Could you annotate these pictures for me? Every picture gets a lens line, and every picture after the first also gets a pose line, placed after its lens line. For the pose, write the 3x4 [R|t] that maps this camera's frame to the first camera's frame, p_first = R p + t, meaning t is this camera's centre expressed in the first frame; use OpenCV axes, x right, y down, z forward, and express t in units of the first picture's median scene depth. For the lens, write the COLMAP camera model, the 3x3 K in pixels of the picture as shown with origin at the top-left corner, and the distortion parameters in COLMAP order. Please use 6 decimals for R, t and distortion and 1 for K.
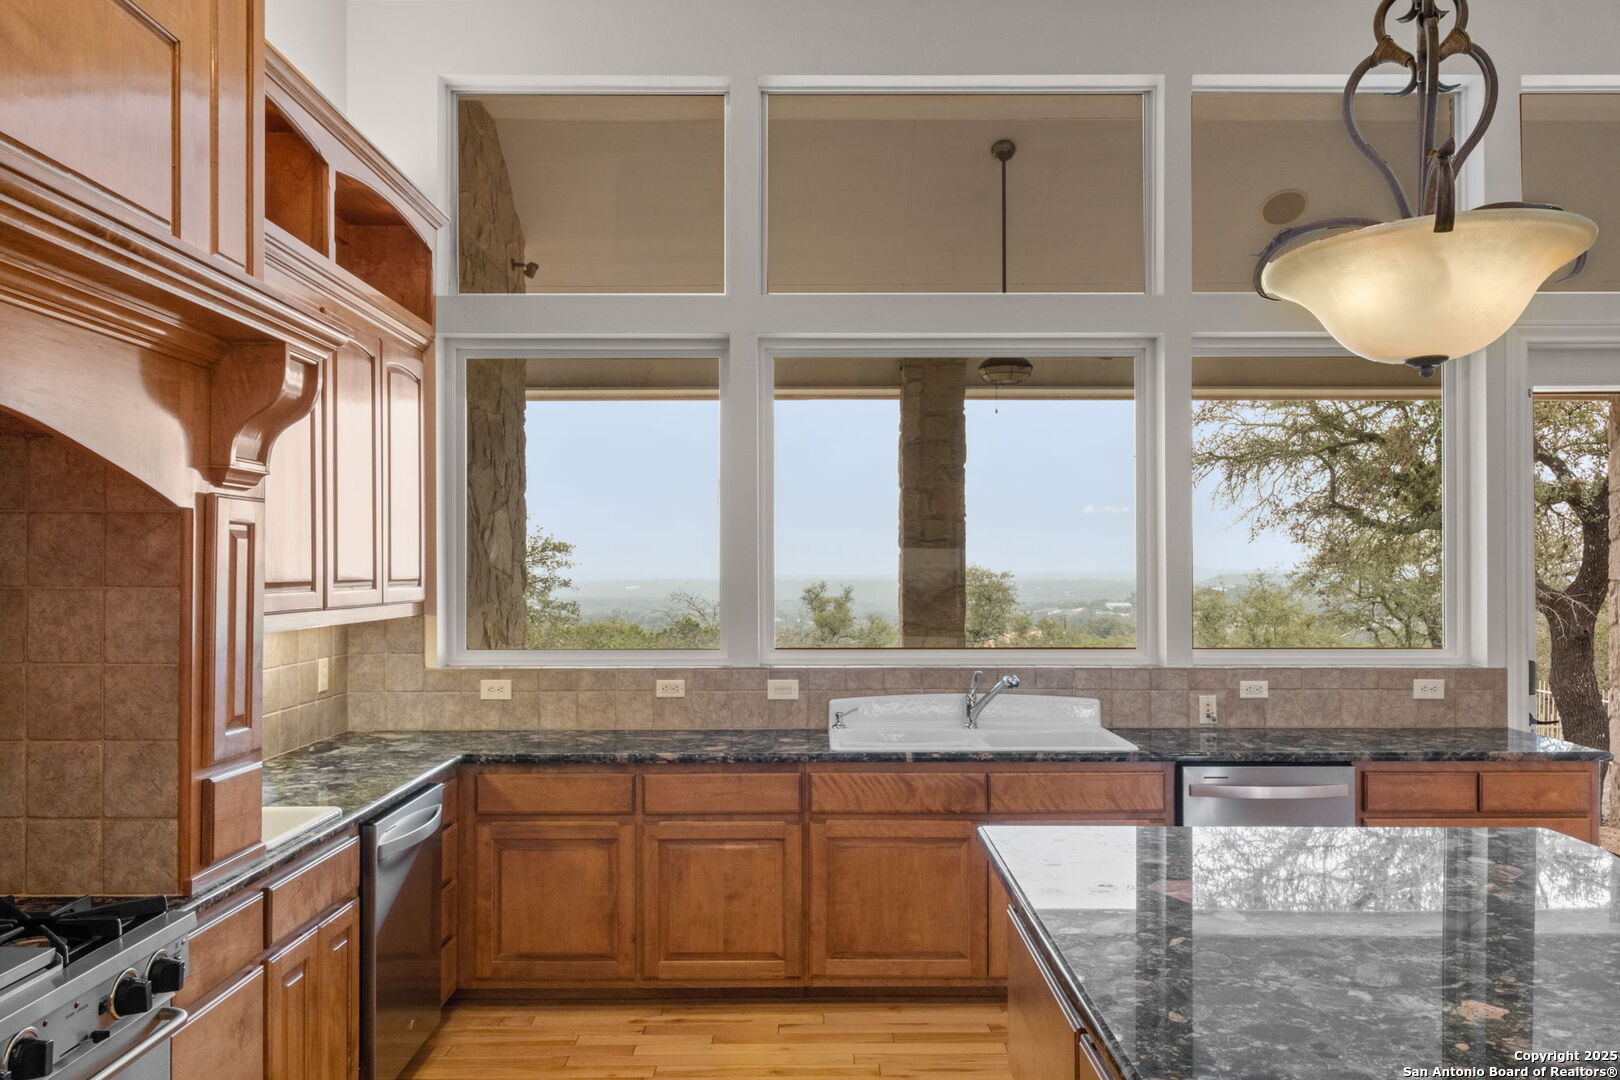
lens RADIAL K [[1202.4, 0, 807.7], [0, 1202.4, 555.2], [0, 0, 1]] dist [0.008888, 0.000989]
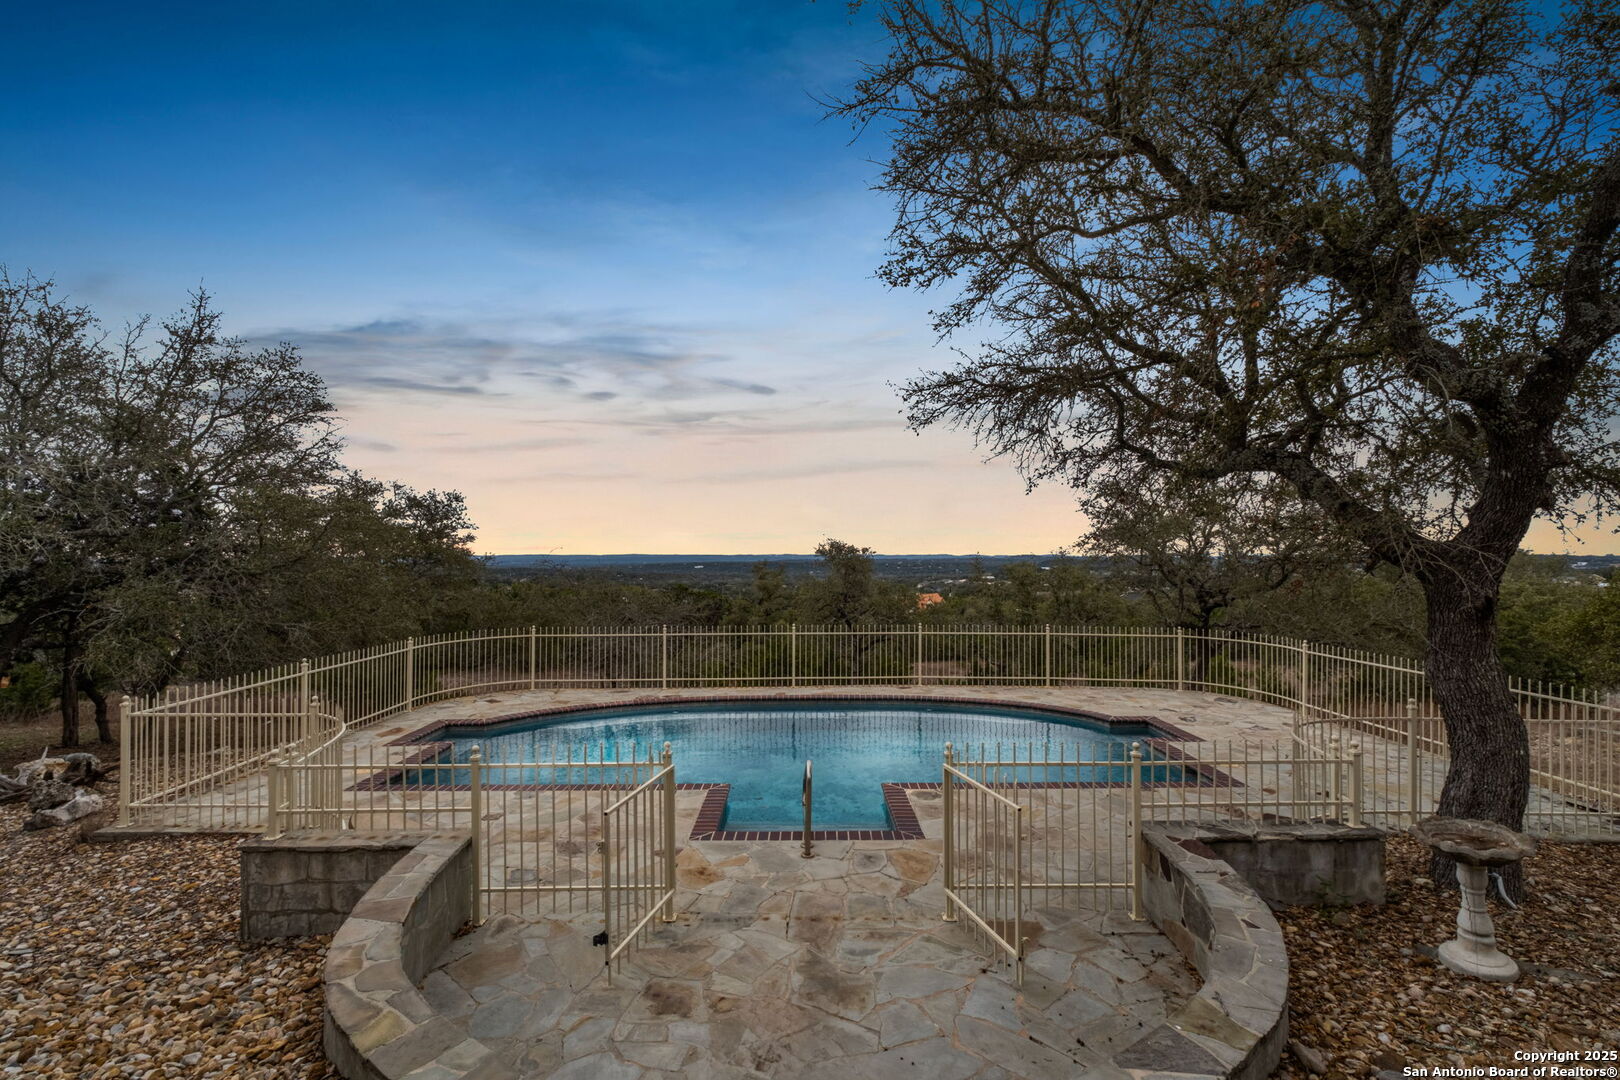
lens RADIAL K [[677.1, 0, 810.0], [0, 677.1, 540.0], [0, 0, 1]] dist [0.000534, 0.000138]
pose [[0.999900, 0.004702, -0.013362, 0.934211], [-0.004890, 0.999888, -0.014117, 0.136678], [0.013294, 0.014181, 0.999811, 2.172458]]
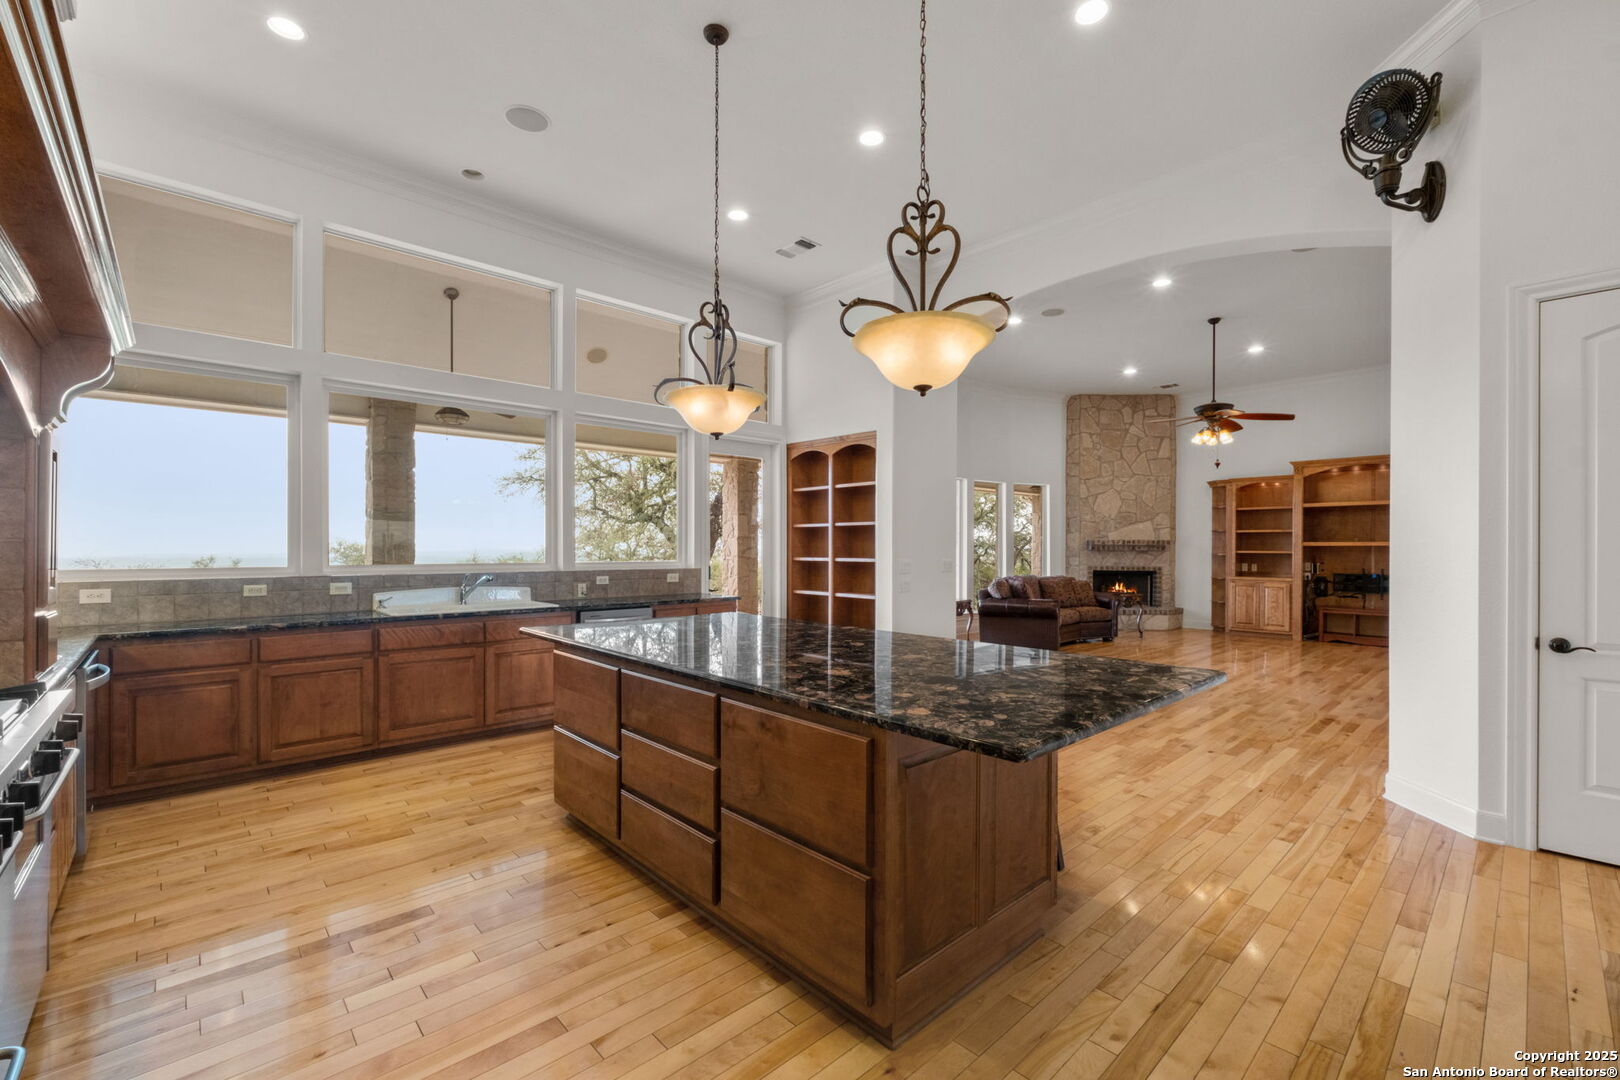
lens RADIAL K [[677.1, 0, 810.0], [0, 677.1, 540.0], [0, 0, 1]] dist [0.000534, 0.000138]
pose [[0.734621, 0.009757, 0.678408, -0.210553], [-0.008879, 0.999949, -0.004767, 0.048682], [-0.678420, -0.002521, 0.734670, -0.168062]]
